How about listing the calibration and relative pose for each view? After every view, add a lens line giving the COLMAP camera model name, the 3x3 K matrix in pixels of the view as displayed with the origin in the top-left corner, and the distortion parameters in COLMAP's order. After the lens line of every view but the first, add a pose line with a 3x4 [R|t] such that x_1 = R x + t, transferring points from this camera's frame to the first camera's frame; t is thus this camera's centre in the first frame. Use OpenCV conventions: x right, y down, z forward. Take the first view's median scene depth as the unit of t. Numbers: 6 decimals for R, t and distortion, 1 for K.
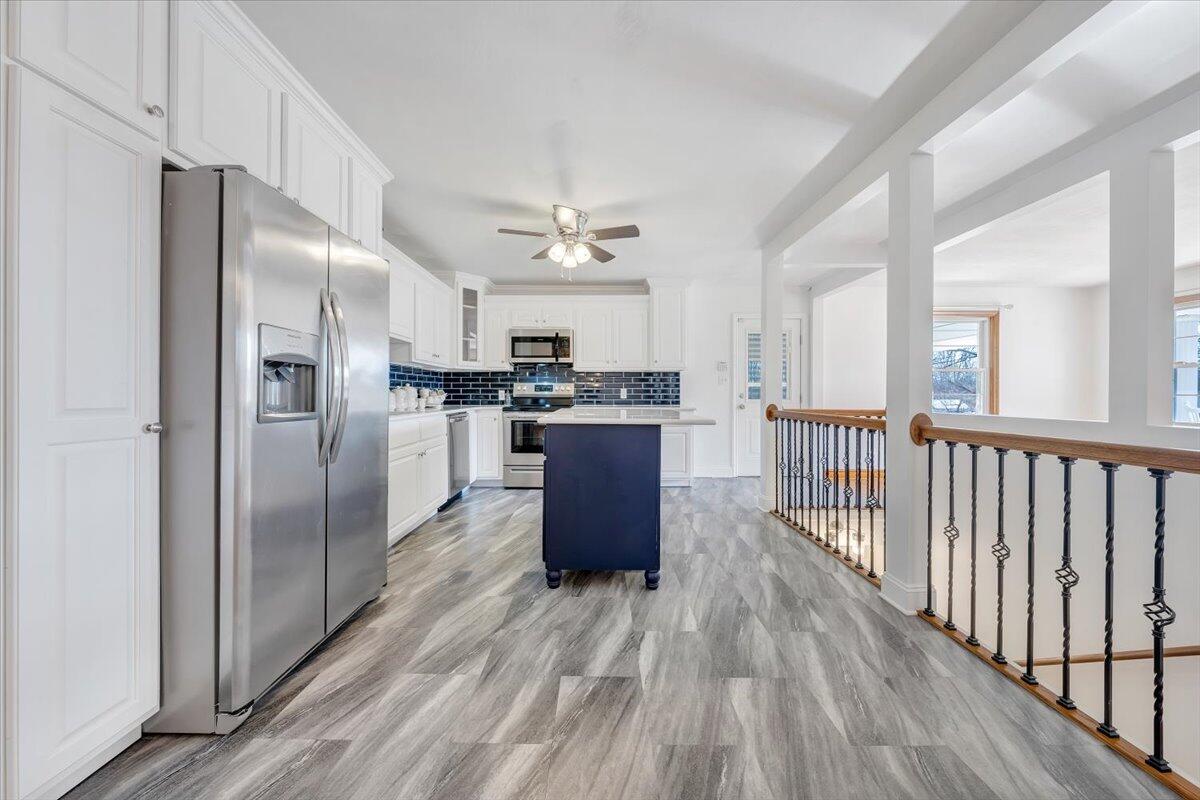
lens RADIAL K [[411.8, 0, 597.5], [0, 411.8, 394.3], [0, 0, 1]] dist [-0.007782, 0.000049]
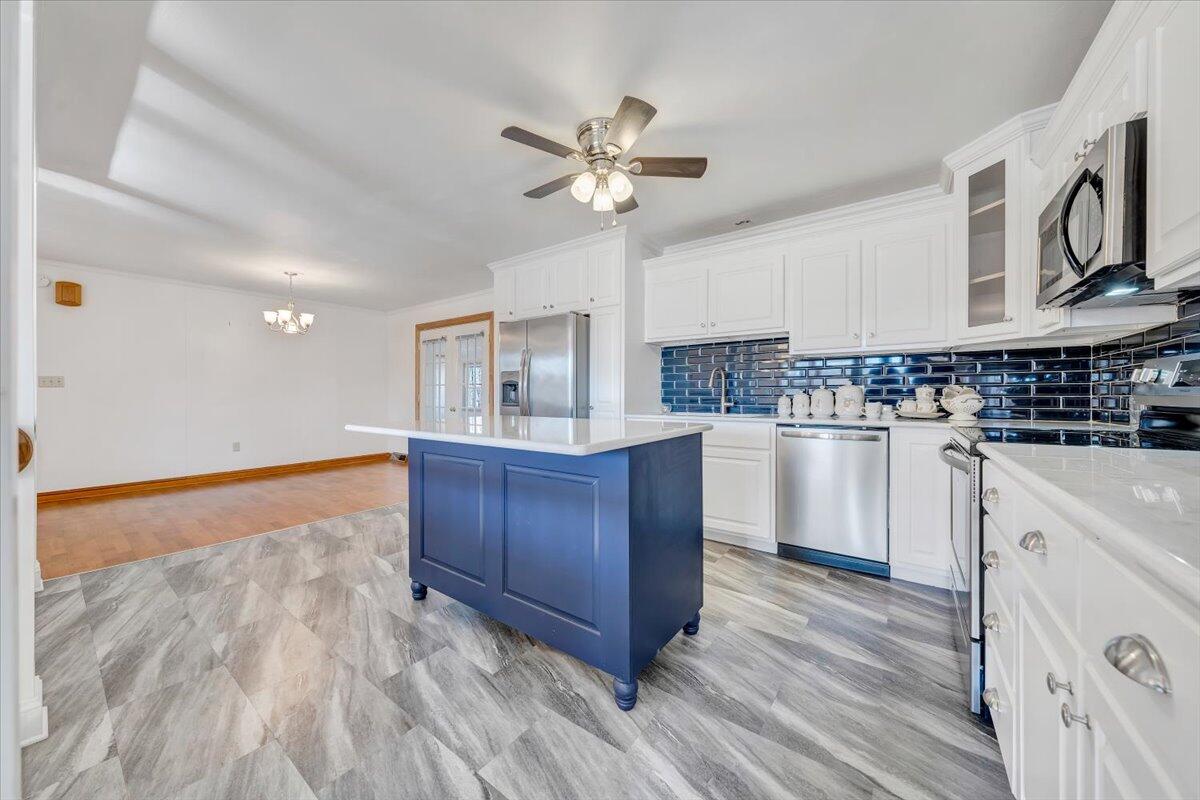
lens RADIAL K [[411.8, 0, 597.5], [0, 411.8, 394.3], [0, 0, 1]] dist [-0.007782, 0.000049]
pose [[-0.594394, -0.003945, -0.804164, 0.311100], [-0.001848, 0.999992, -0.003540, -0.001164], [0.804172, -0.000618, -0.594396, 0.898698]]
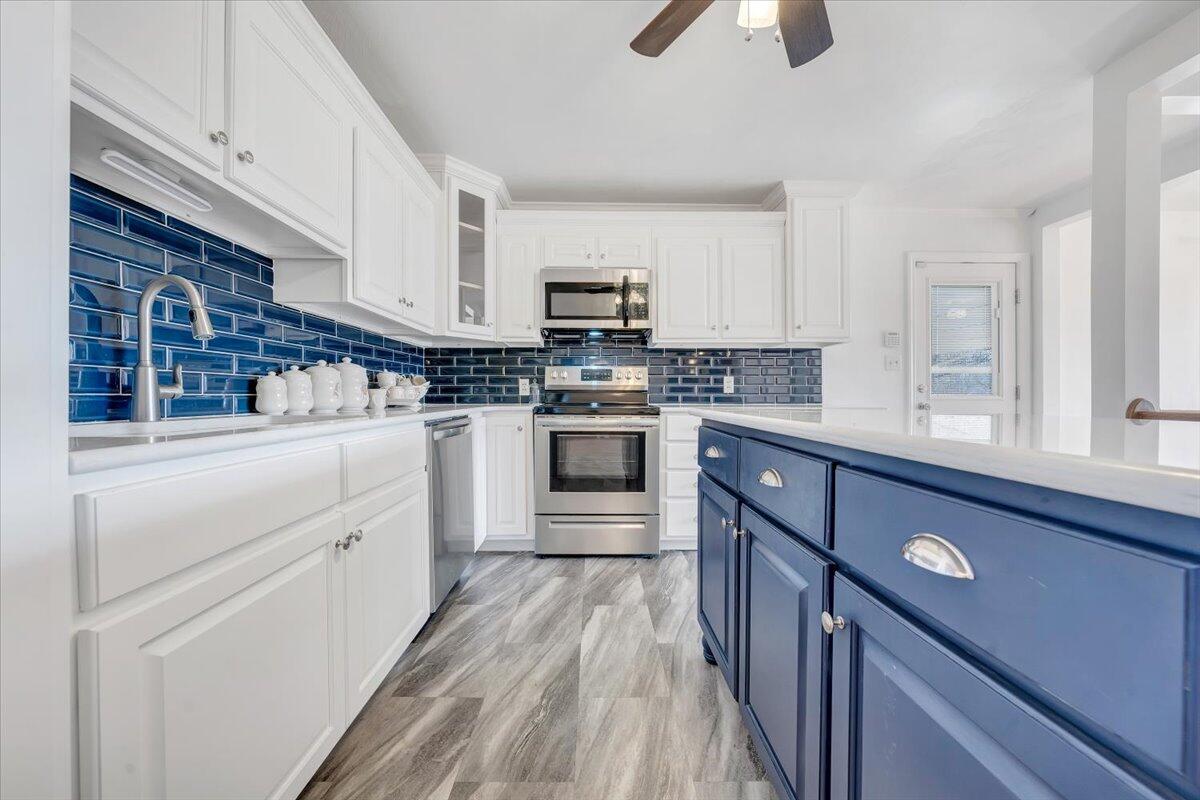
lens RADIAL K [[423.0, 0, 600.0], [0, 423.0, 400.0], [0, 0, 1]] dist [-0.009234, -0.000005]
pose [[0.999830, 0.000651, 0.018415, -0.144839], [-0.000839, 0.999948, 0.010181, 0.015585], [-0.018408, -0.010195, 0.999779, 0.418535]]
